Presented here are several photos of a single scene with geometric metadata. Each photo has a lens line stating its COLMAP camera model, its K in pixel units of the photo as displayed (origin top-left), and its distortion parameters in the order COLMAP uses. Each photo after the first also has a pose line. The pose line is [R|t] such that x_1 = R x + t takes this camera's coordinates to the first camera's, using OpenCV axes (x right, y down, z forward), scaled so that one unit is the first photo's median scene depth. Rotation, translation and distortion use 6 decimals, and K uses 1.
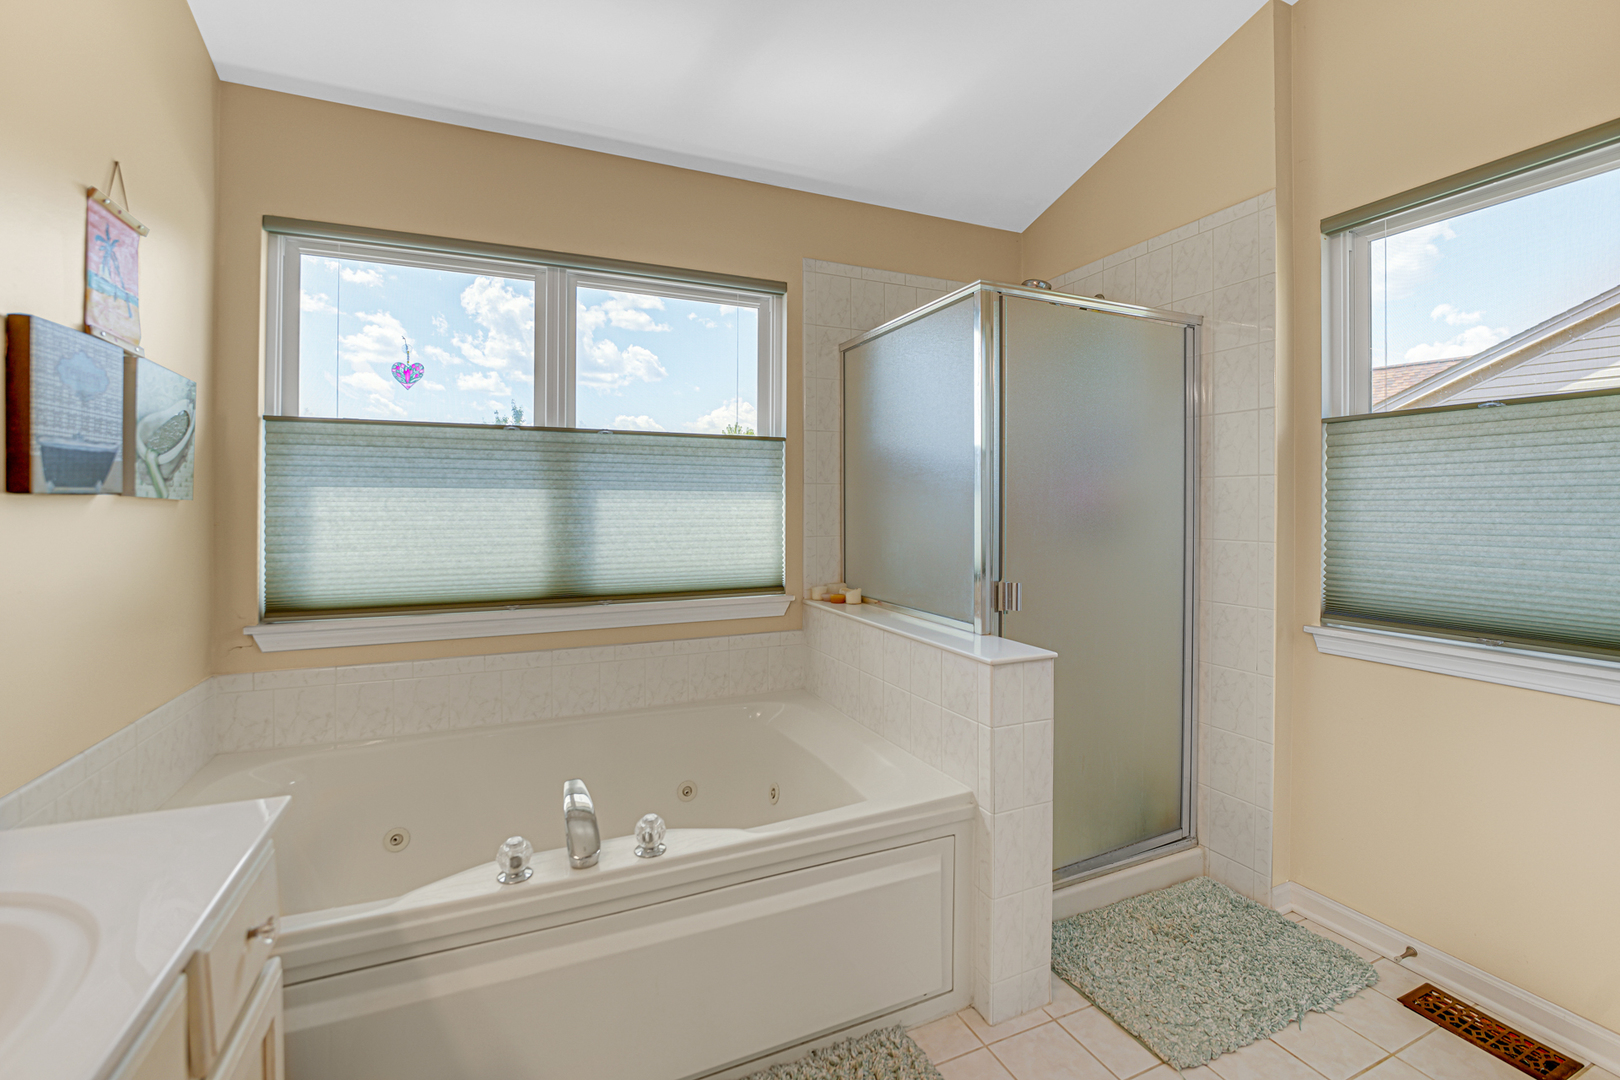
lens RADIAL K [[700.7, 0, 807.6], [0, 700.7, 510.1], [0, 0, 1]] dist [-0.019245, 0.000215]
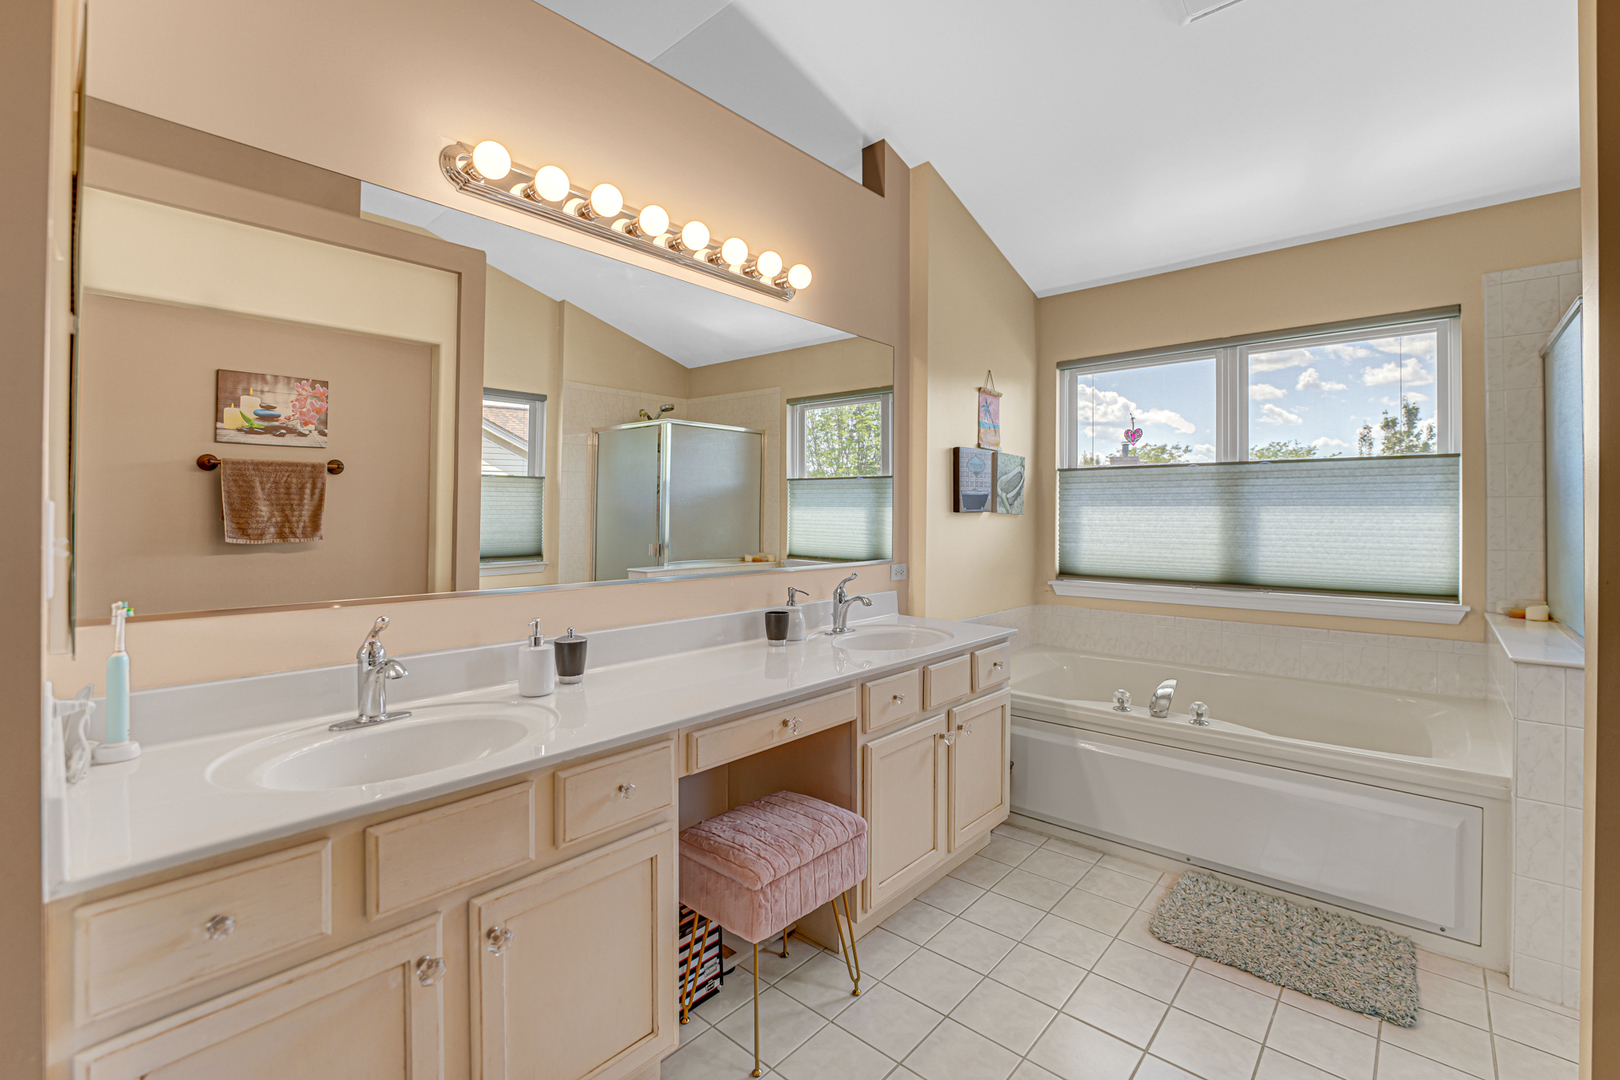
lens RADIAL K [[700.7, 0, 807.6], [0, 700.7, 510.1], [0, 0, 1]] dist [-0.019245, 0.000215]
pose [[0.413765, -0.004820, -0.910371, 0.640327], [-0.010081, 0.999900, -0.009875, 0.000769], [0.910328, 0.013263, 0.413675, -0.391602]]
